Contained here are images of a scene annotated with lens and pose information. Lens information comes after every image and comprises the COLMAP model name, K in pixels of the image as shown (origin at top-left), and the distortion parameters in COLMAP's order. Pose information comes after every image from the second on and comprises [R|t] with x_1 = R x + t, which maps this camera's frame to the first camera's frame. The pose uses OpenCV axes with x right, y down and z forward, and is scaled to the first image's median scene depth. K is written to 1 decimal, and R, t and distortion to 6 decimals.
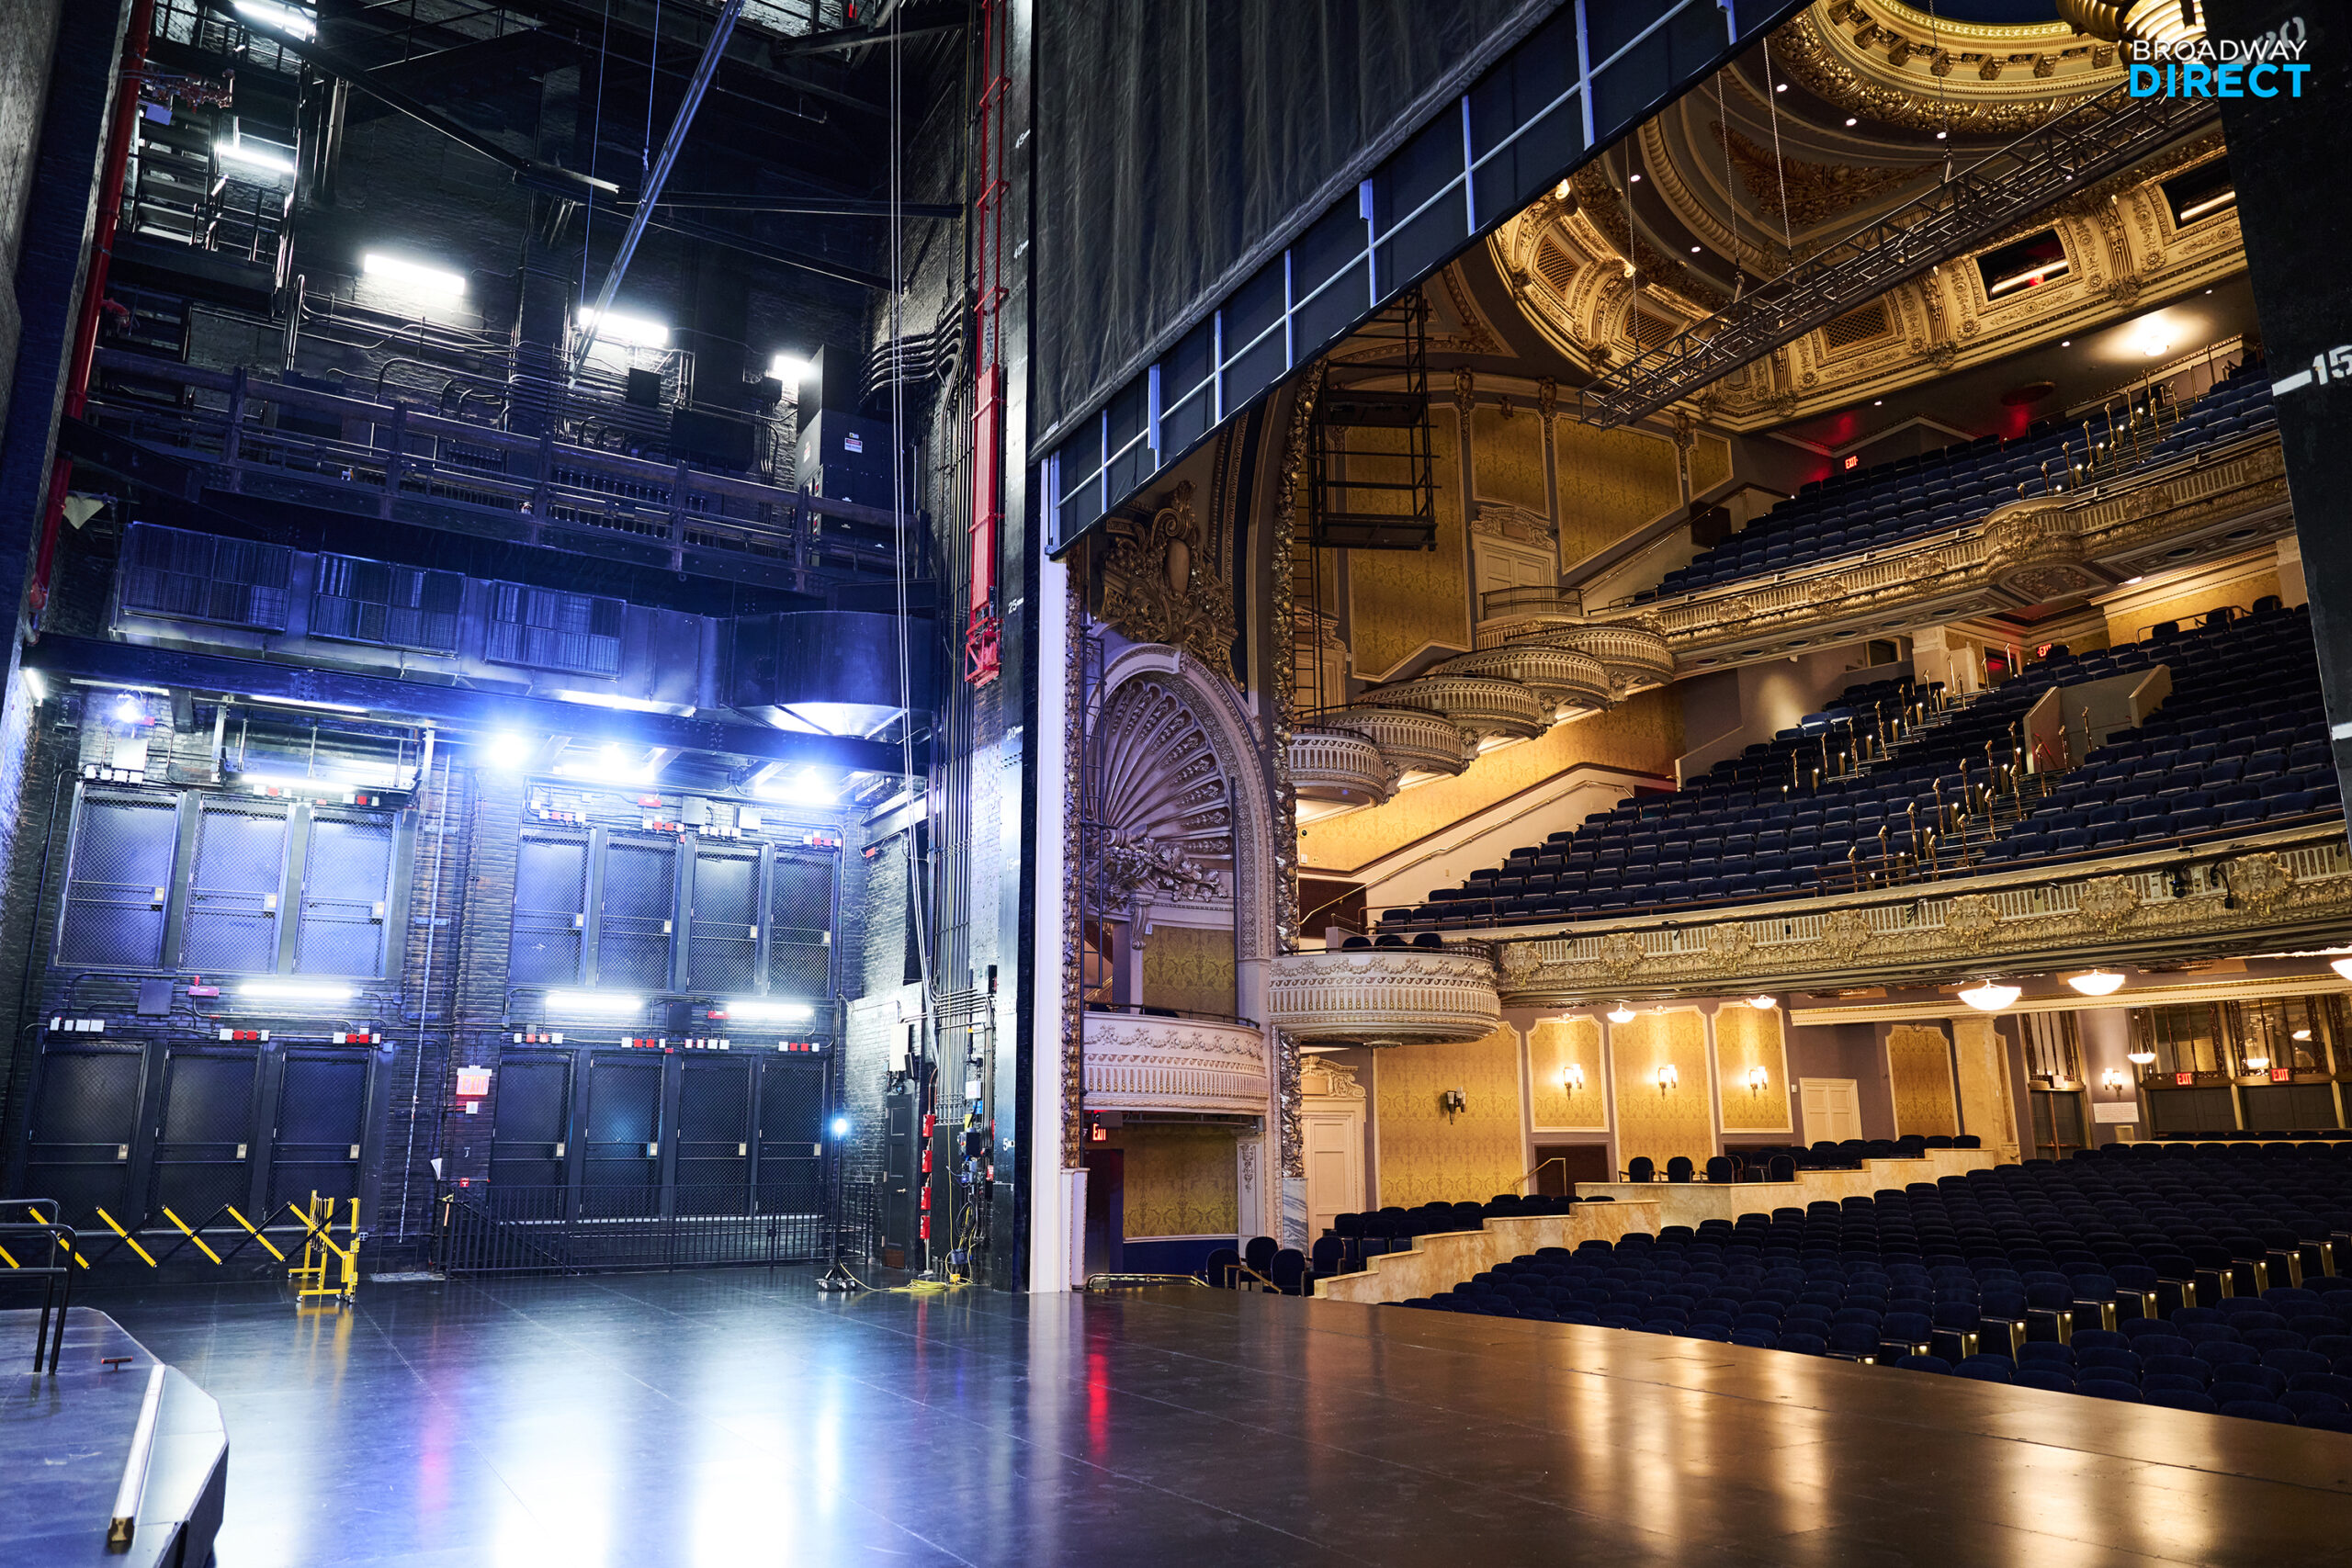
lens RADIAL K [[1574.8, 0, 1167.9], [0, 1574.8, 802.0], [0, 0, 1]] dist [-0.000642, 0.001869]
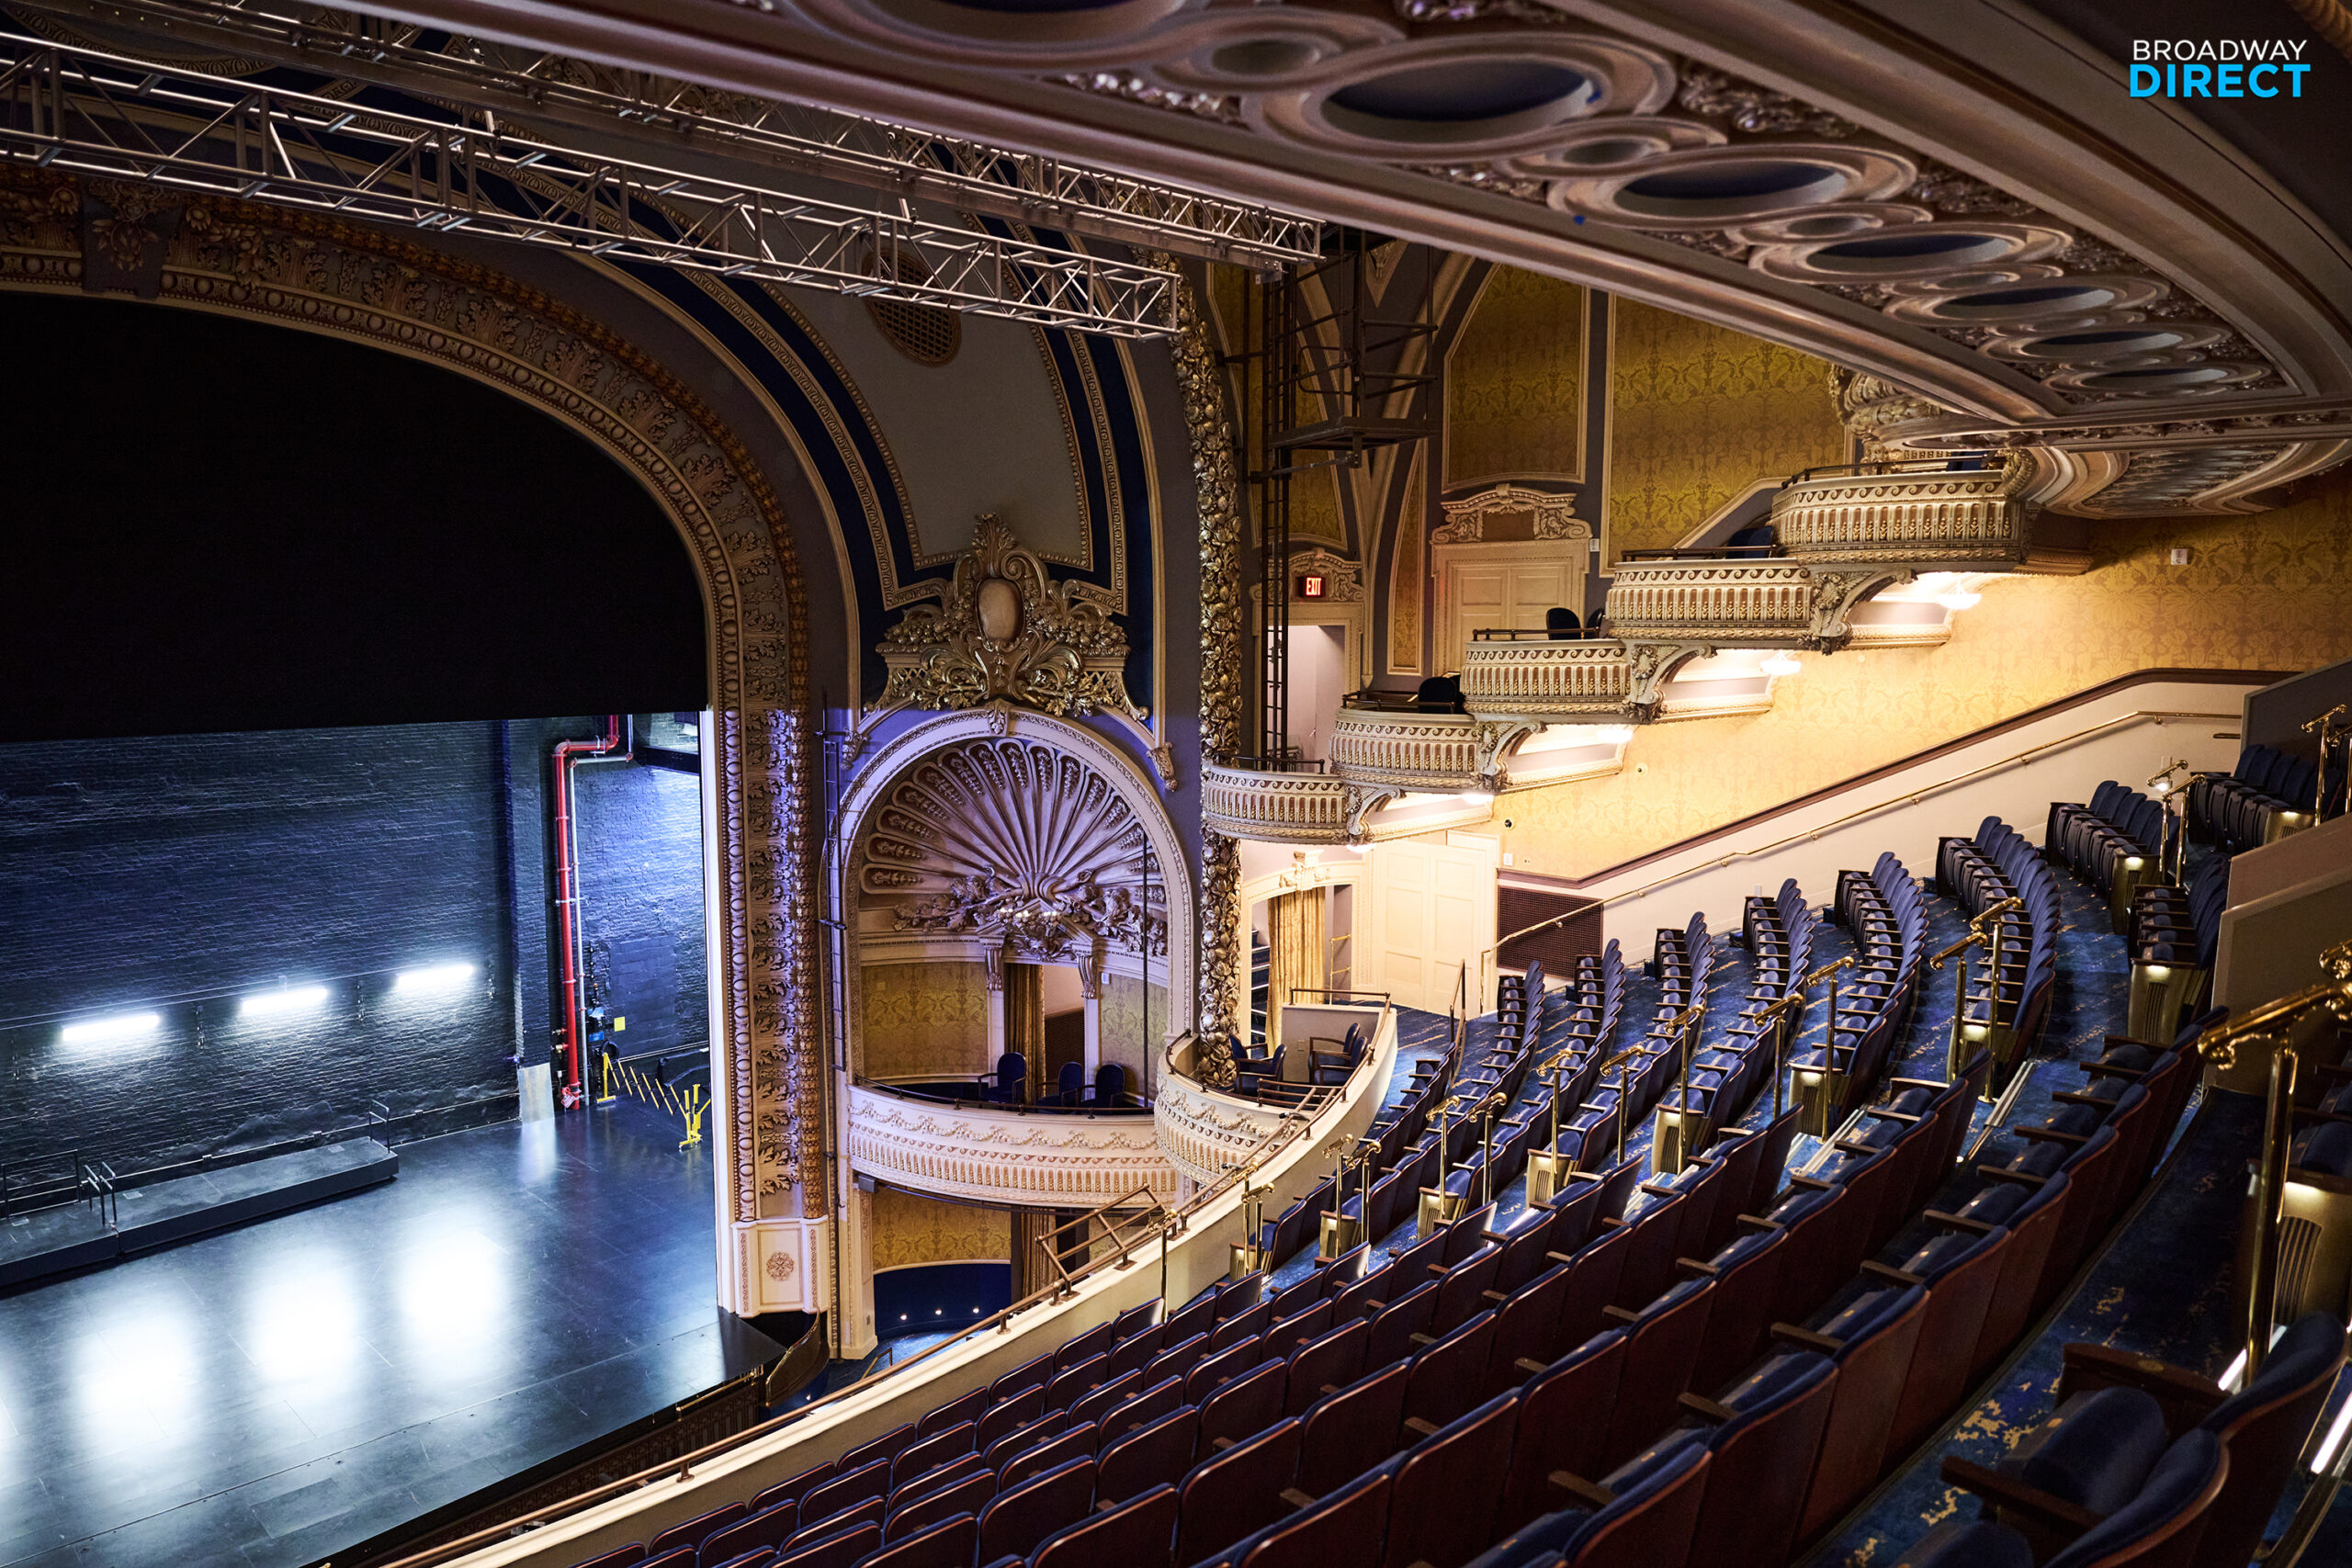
lens RADIAL K [[1574.8, 0, 1178.9], [0, 1574.8, 784.0], [0, 0, 1]] dist [-0.000642, 0.001869]
pose [[0.247822, 0.113715, -0.962109, 0.729634], [0.207952, 0.963696, 0.167467, -0.147123], [0.946224, -0.241575, 0.215178, 0.711132]]
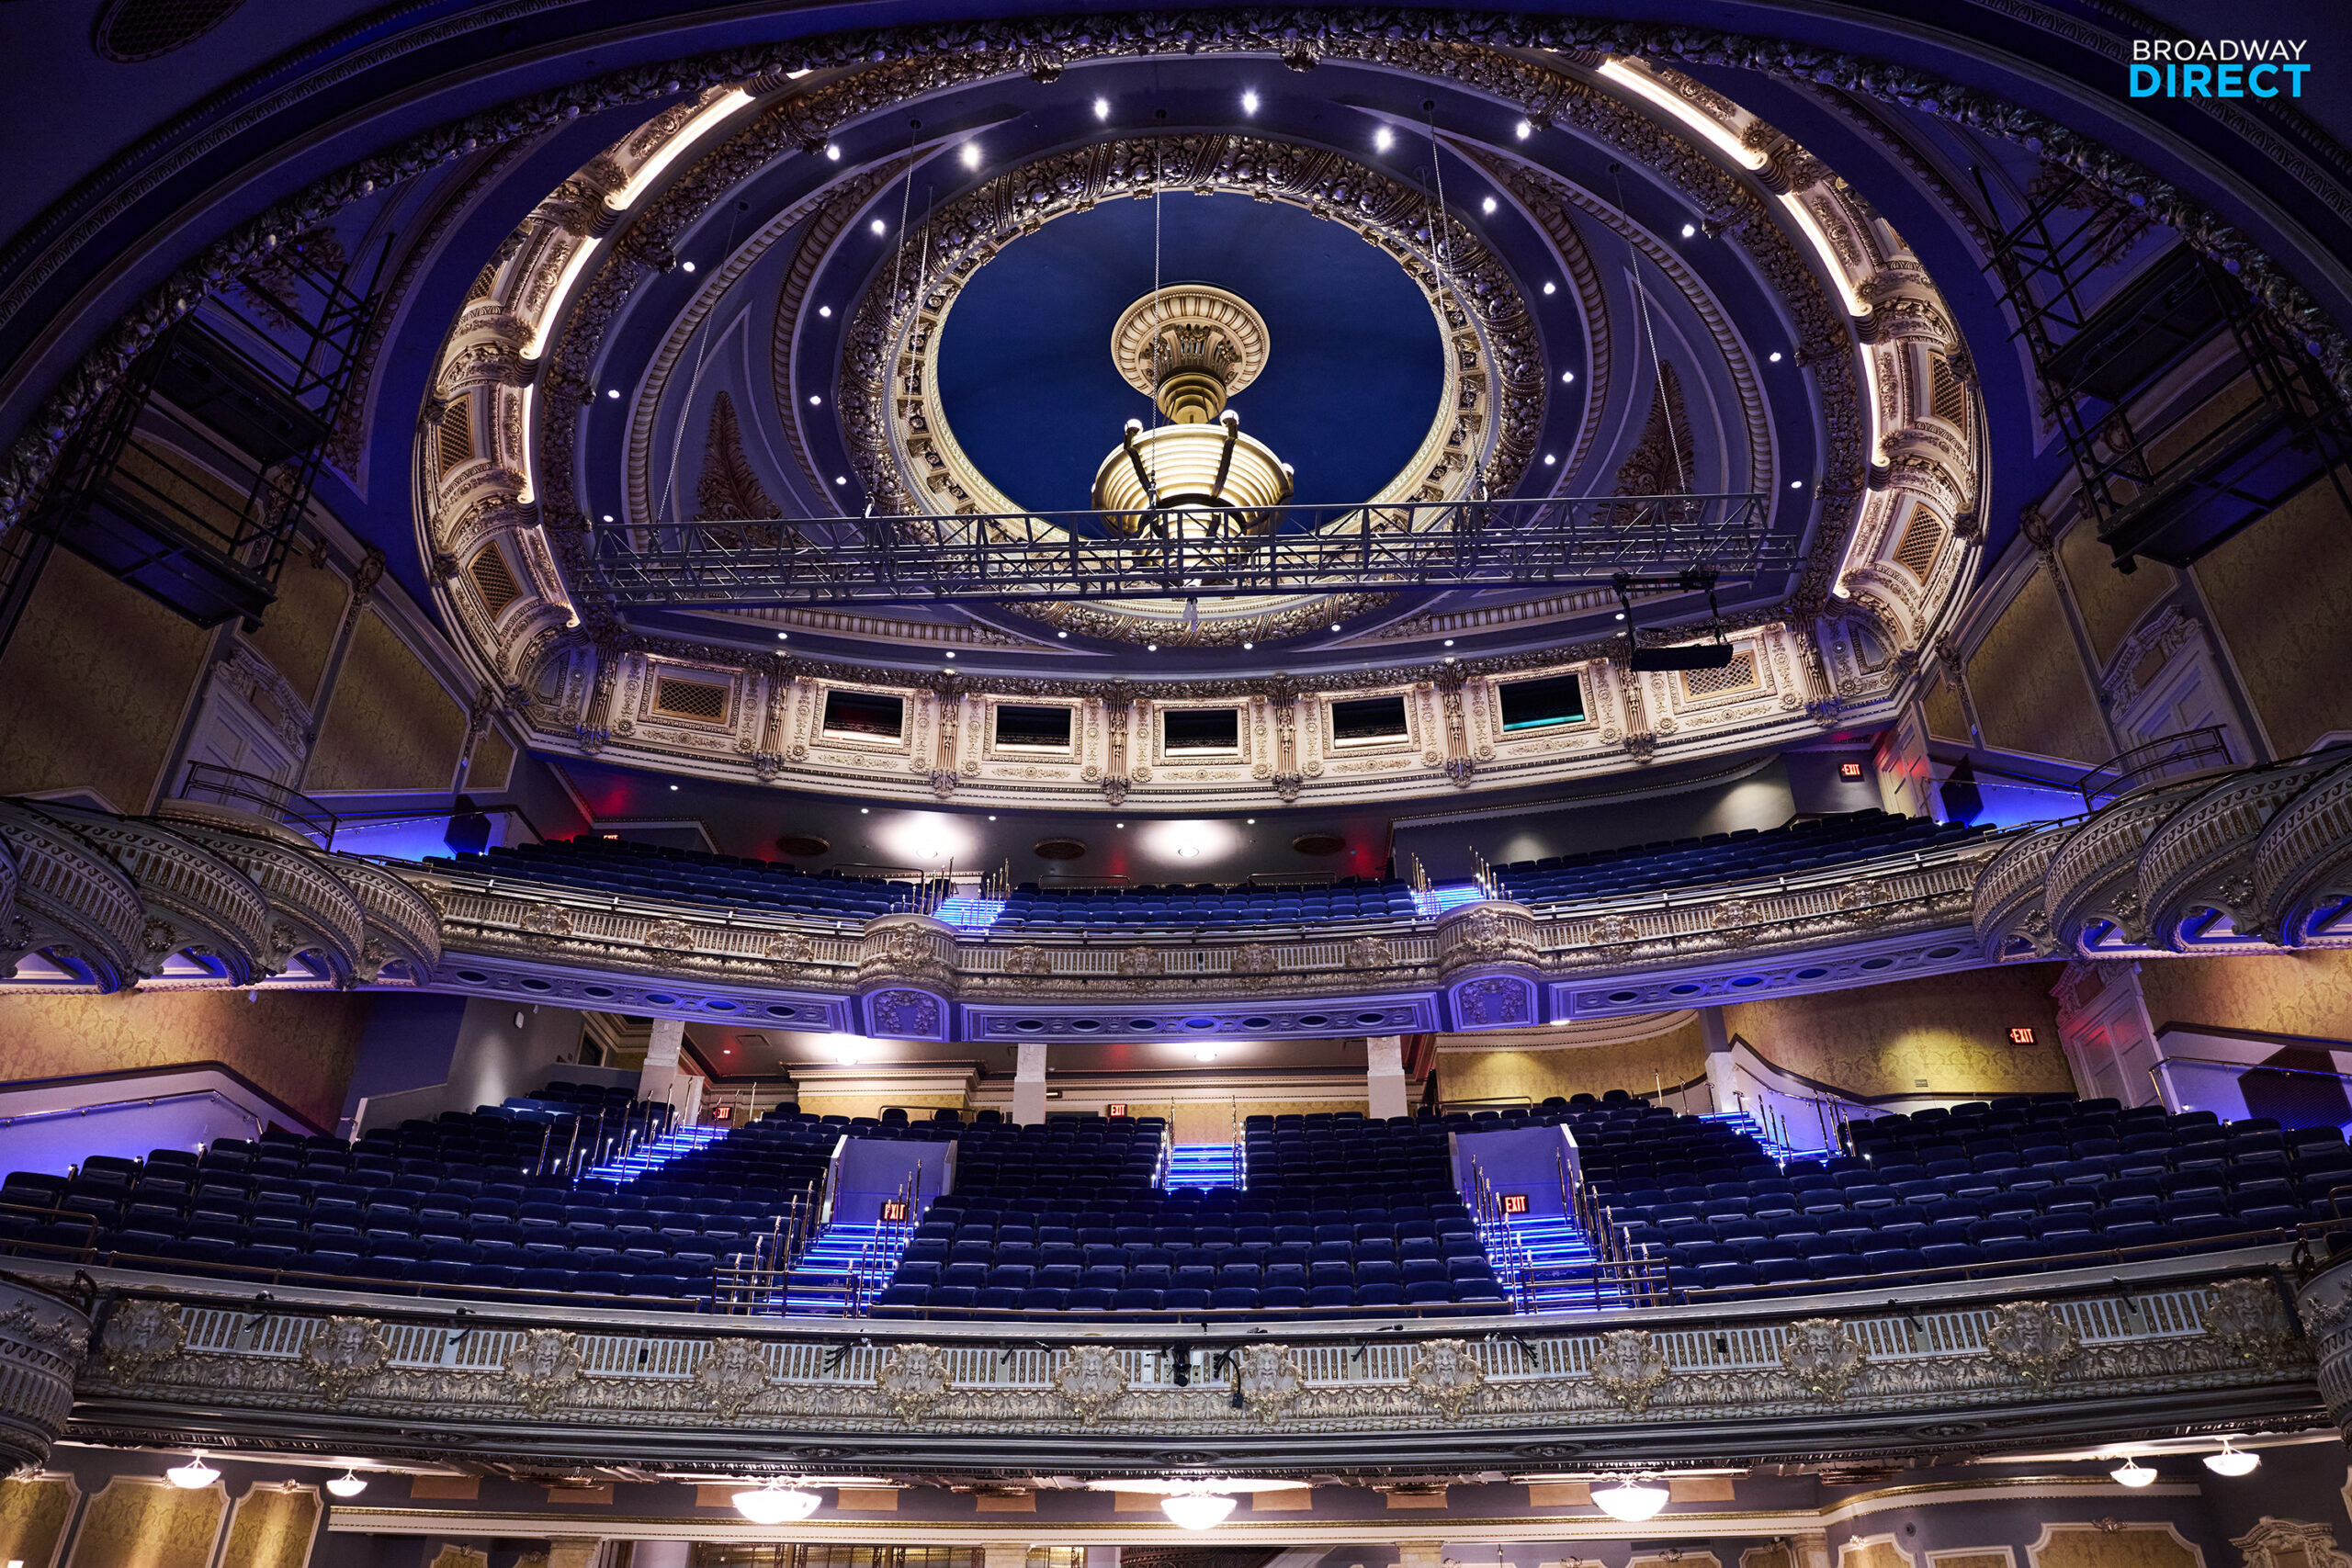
lens RADIAL K [[1574.8, 0, 1182.7], [0, 1574.8, 788.3], [0, 0, 1]] dist [-0.000642, 0.001869]
pose [[0.537235, 0.438929, 0.720222, -0.050397], [-0.186293, 0.894581, -0.406227, 0.073568], [-0.822601, 0.084067, 0.562370, 0.330325]]
